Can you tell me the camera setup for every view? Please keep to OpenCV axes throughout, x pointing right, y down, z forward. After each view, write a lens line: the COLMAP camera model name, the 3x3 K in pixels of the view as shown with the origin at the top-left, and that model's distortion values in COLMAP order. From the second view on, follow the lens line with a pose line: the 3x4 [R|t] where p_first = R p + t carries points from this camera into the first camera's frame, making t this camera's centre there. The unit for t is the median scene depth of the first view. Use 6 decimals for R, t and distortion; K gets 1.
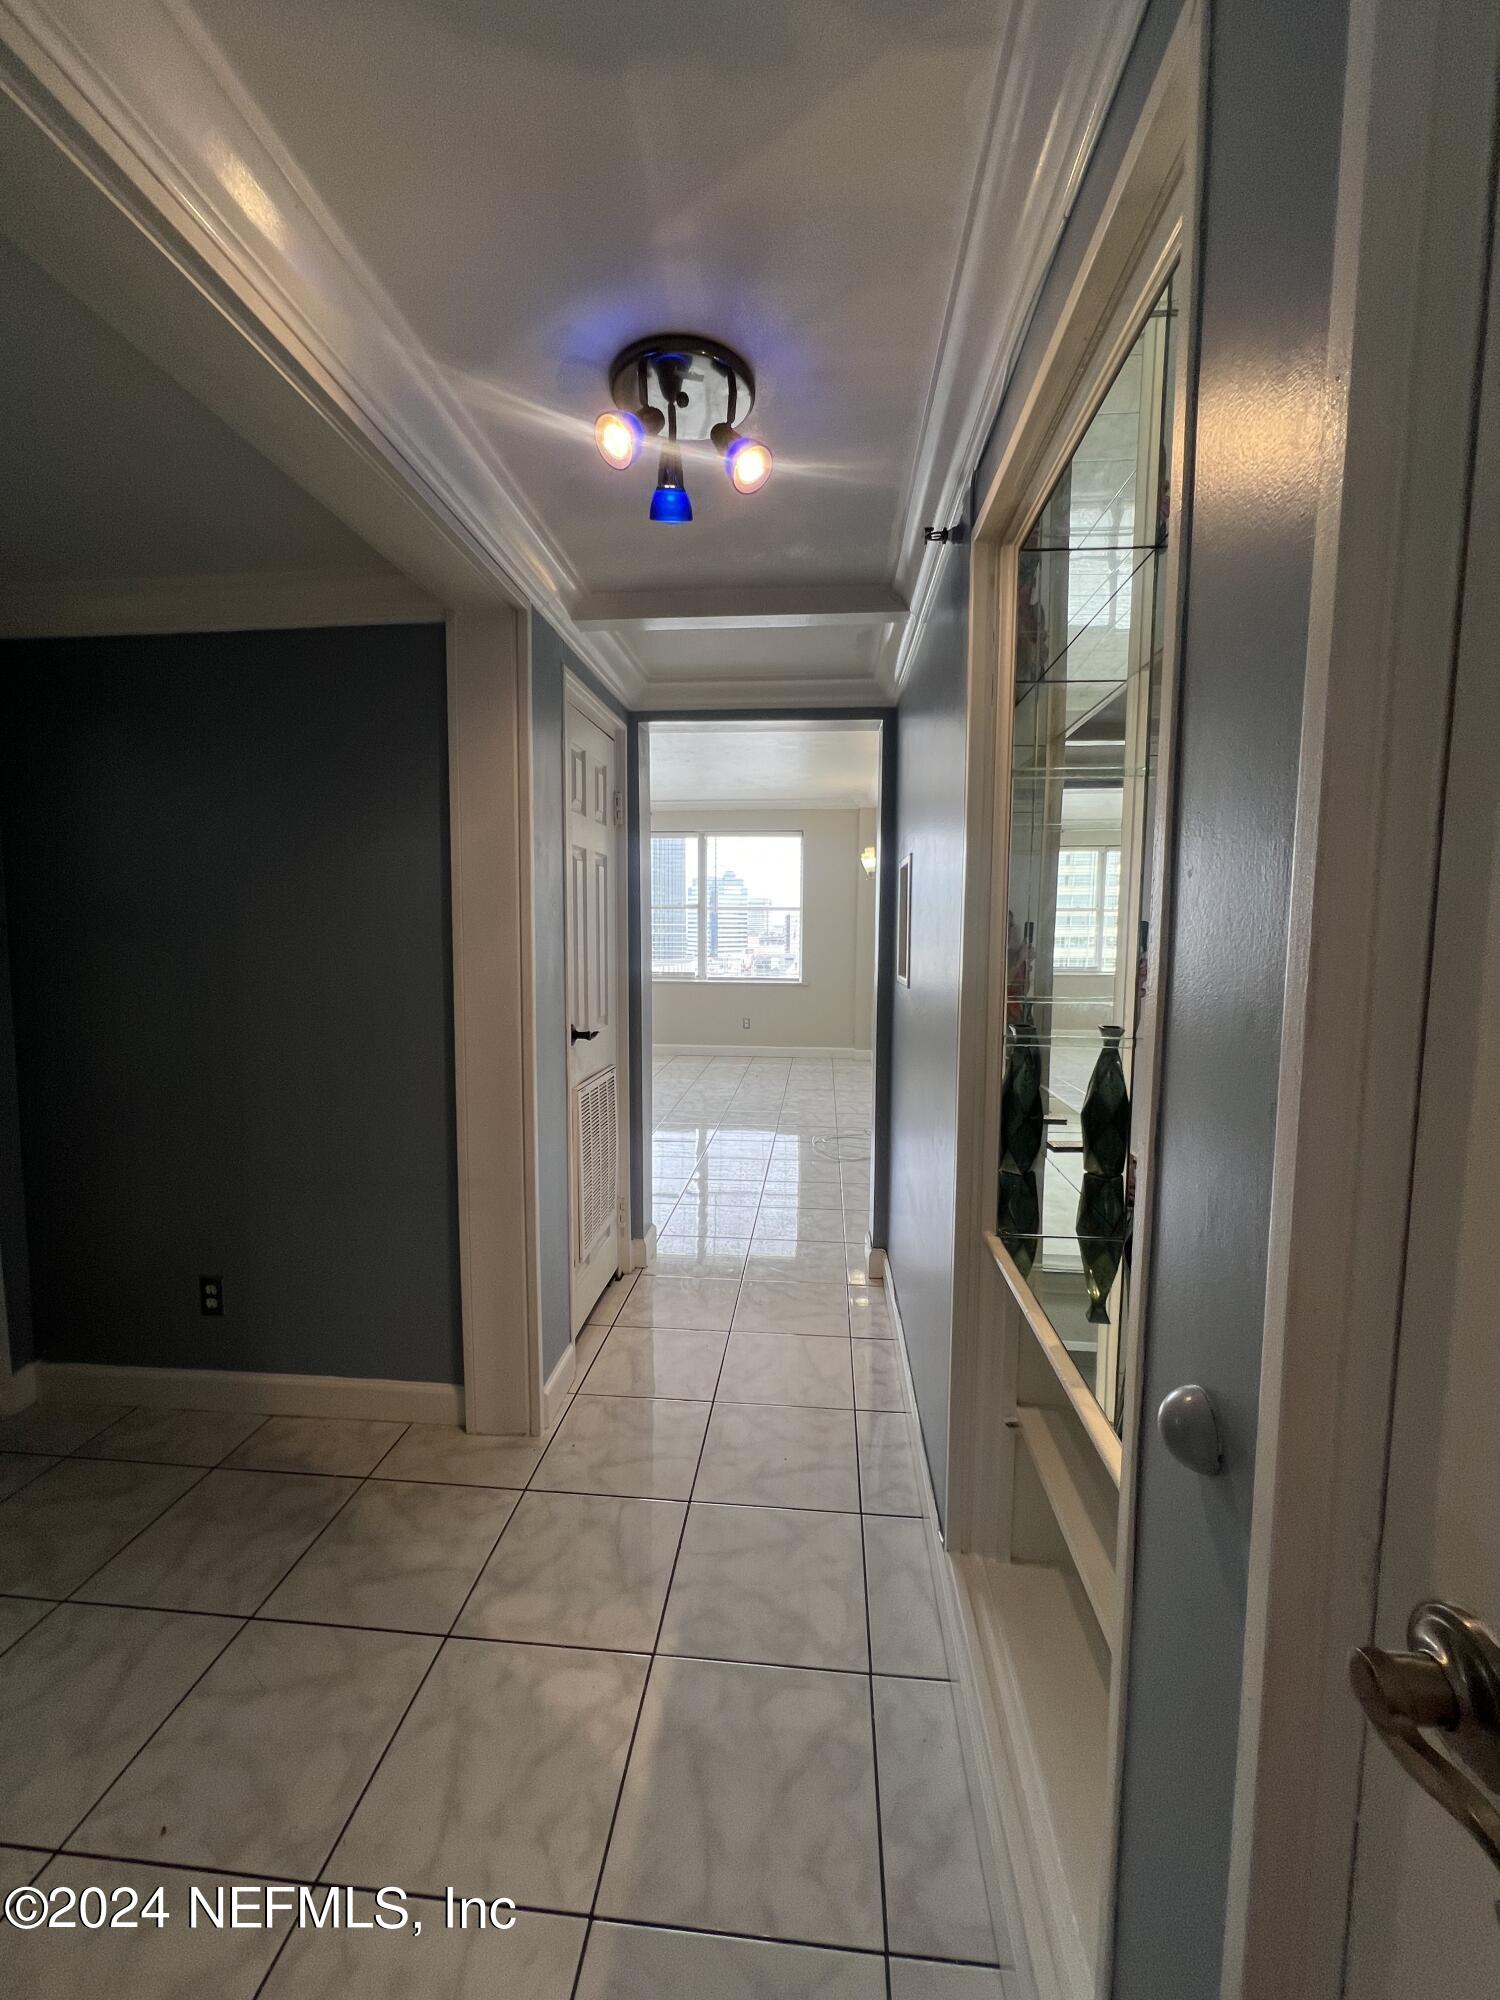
lens RADIAL K [[799.4, 0, 750.0], [0, 799.4, 1000.0], [0, 0, 1]] dist [-0.000406, 0.000410]
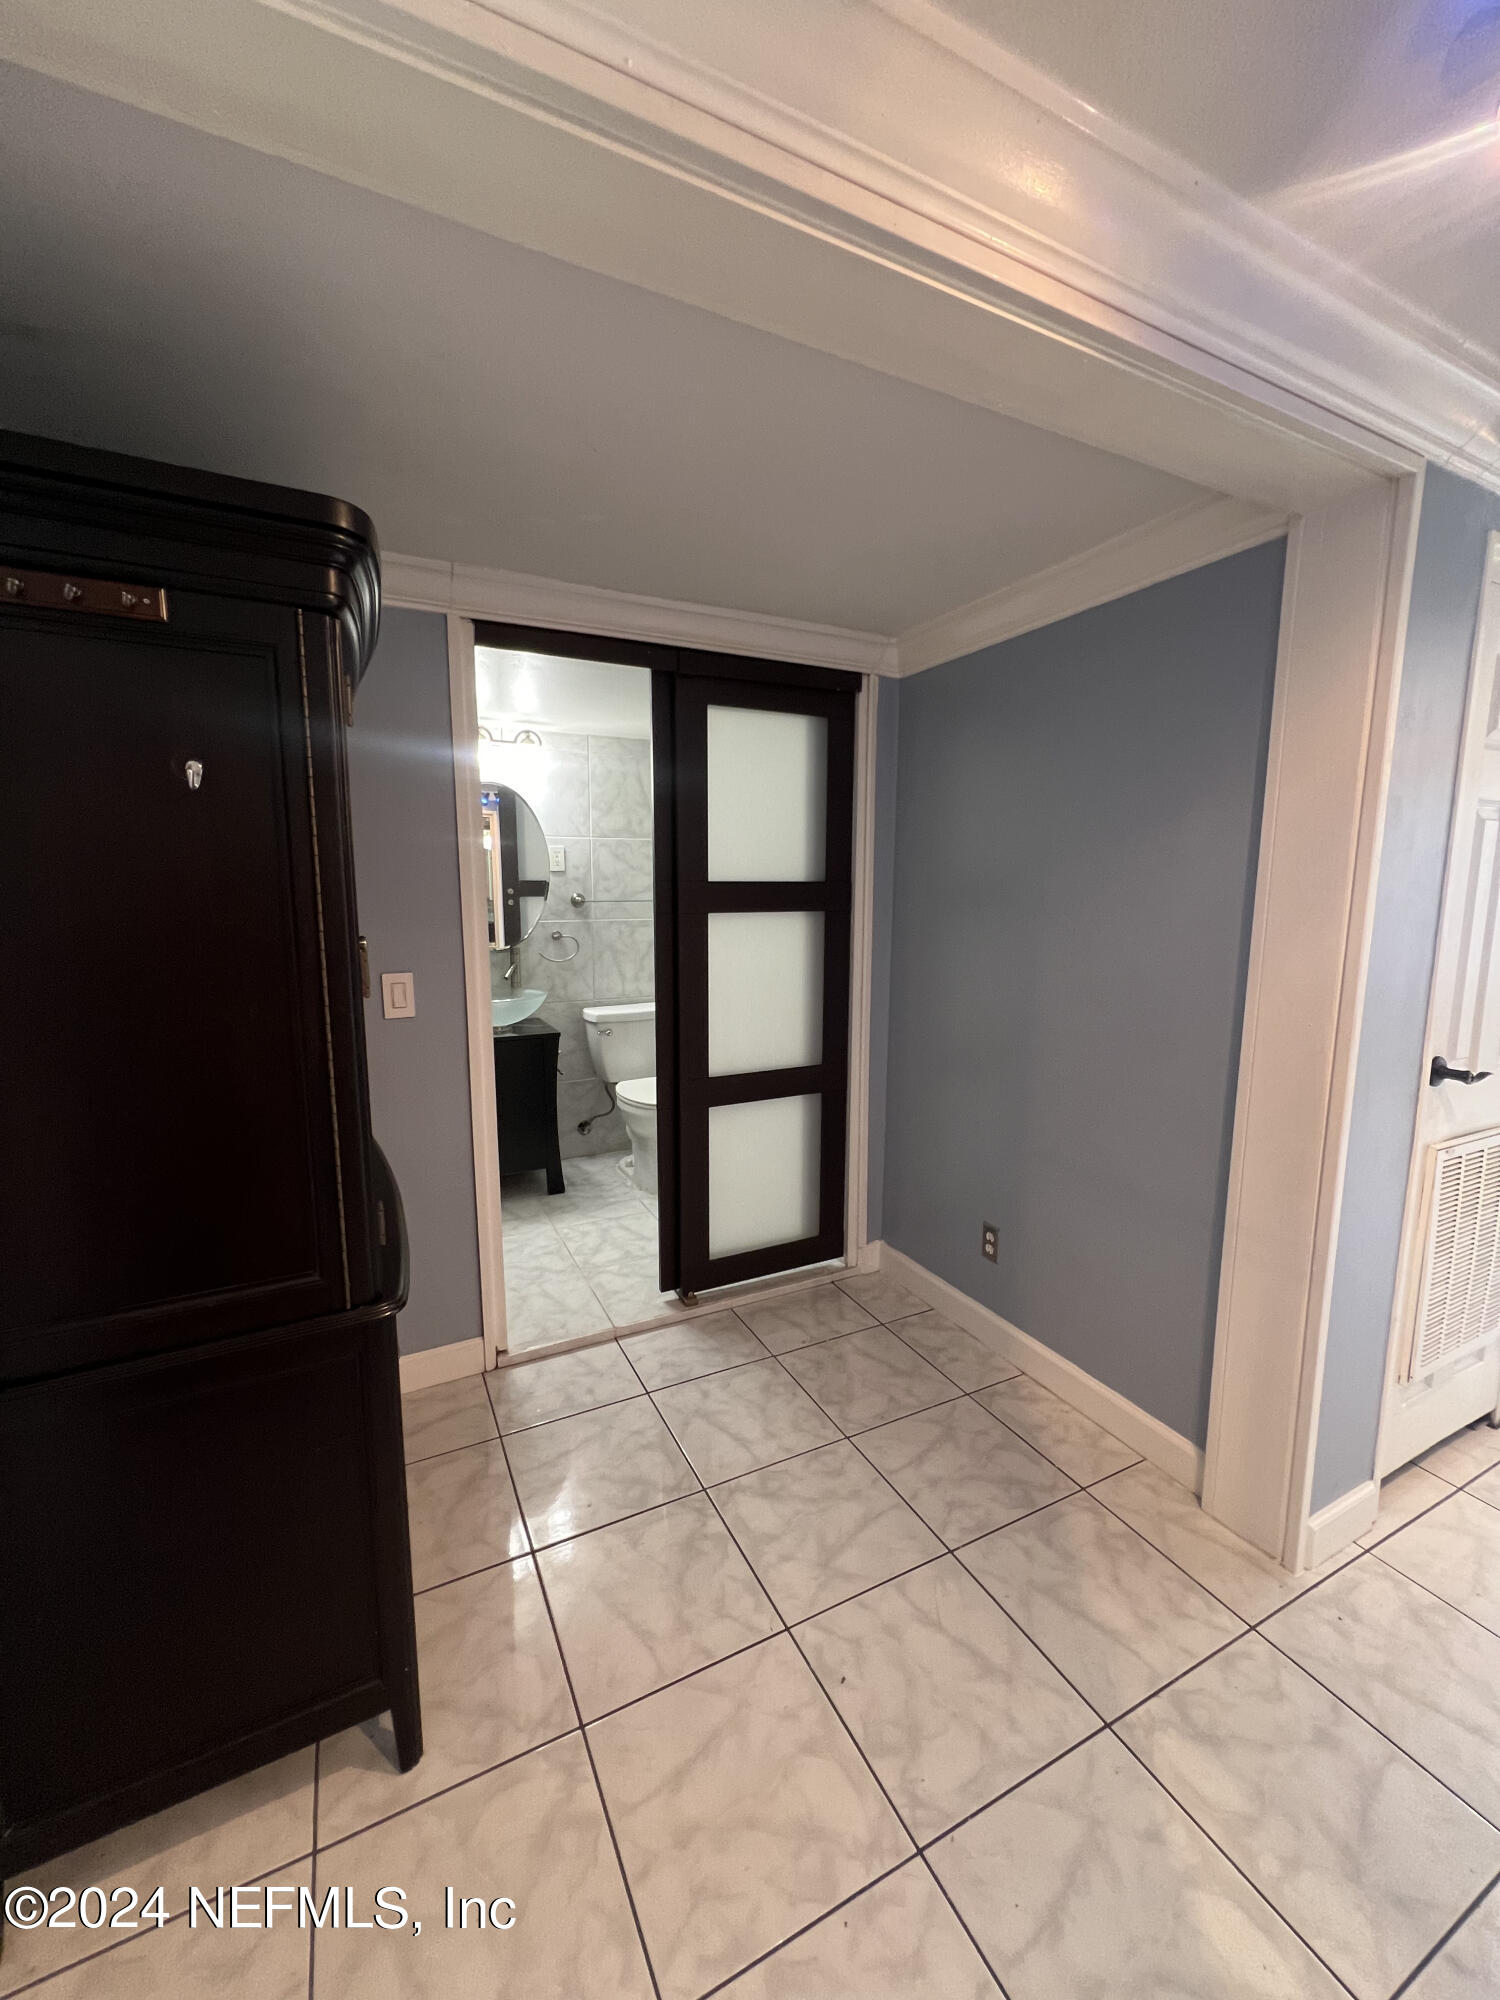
lens RADIAL K [[799.4, 0, 750.0], [0, 799.4, 1000.0], [0, 0, 1]] dist [-0.000406, 0.000410]
pose [[0.531587, 0.114972, -0.839164, 0.046212], [-0.076024, 0.993222, 0.087920, -0.040288], [0.843585, 0.017059, 0.536725, 0.122227]]
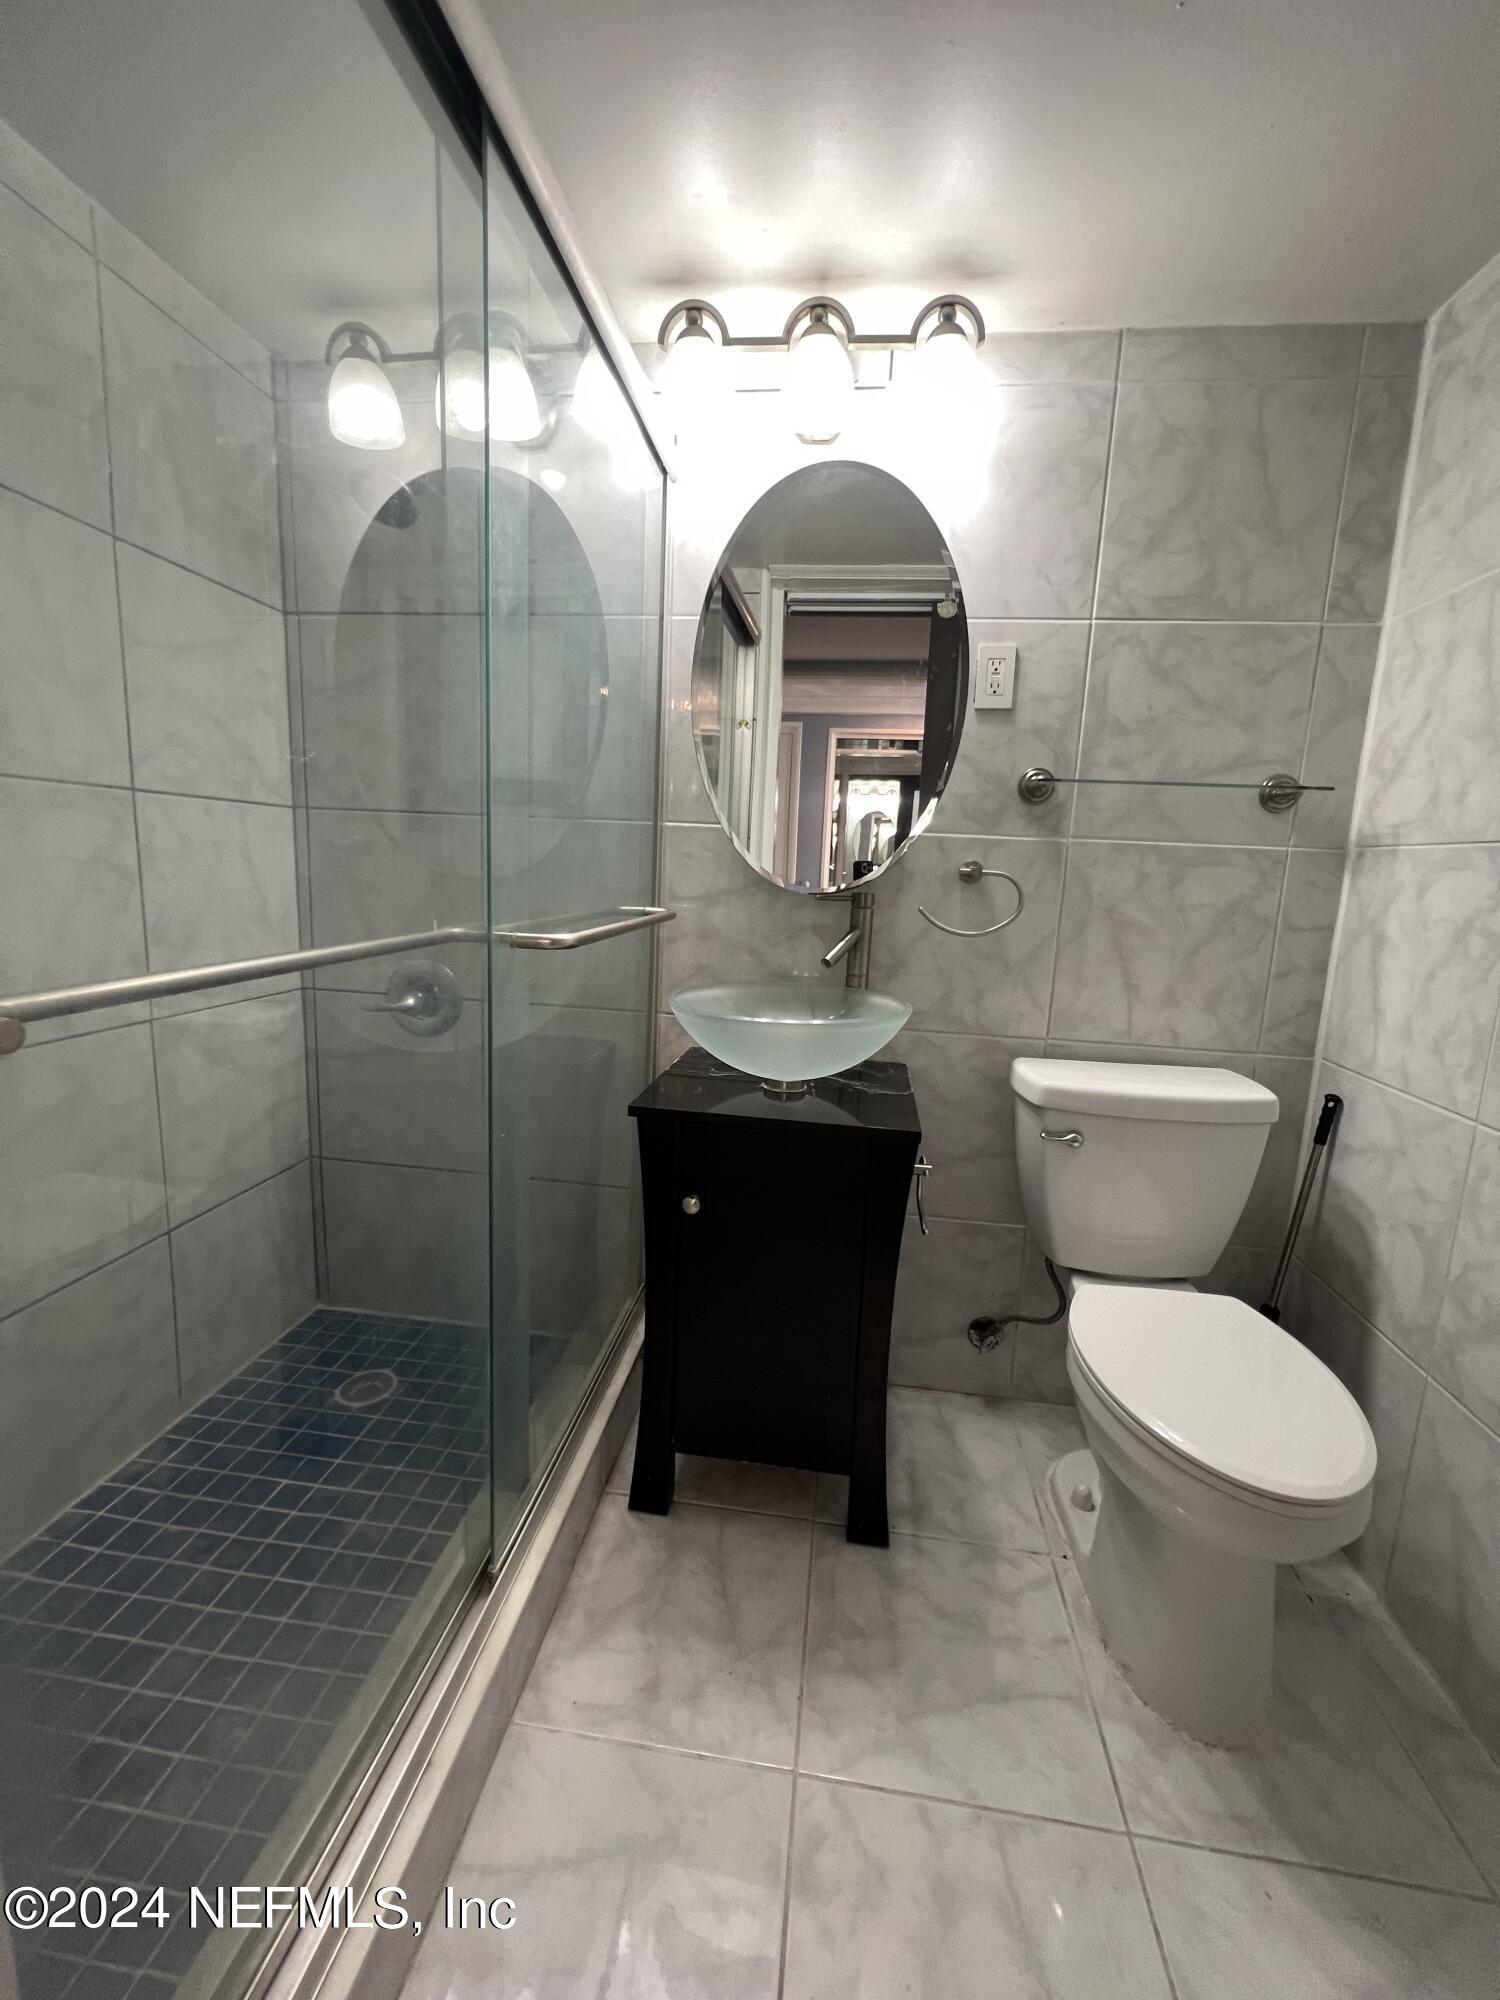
lens RADIAL K [[796.8, 0, 753.2], [0, 796.8, 992.6], [0, 0, 1]] dist [-0.010374, 0.000024]
pose [[-0.033069, 0.152971, -0.987677, -0.227410], [-0.133917, 0.978628, 0.156053, -0.021937], [0.990441, 0.137428, -0.011877, 0.235840]]
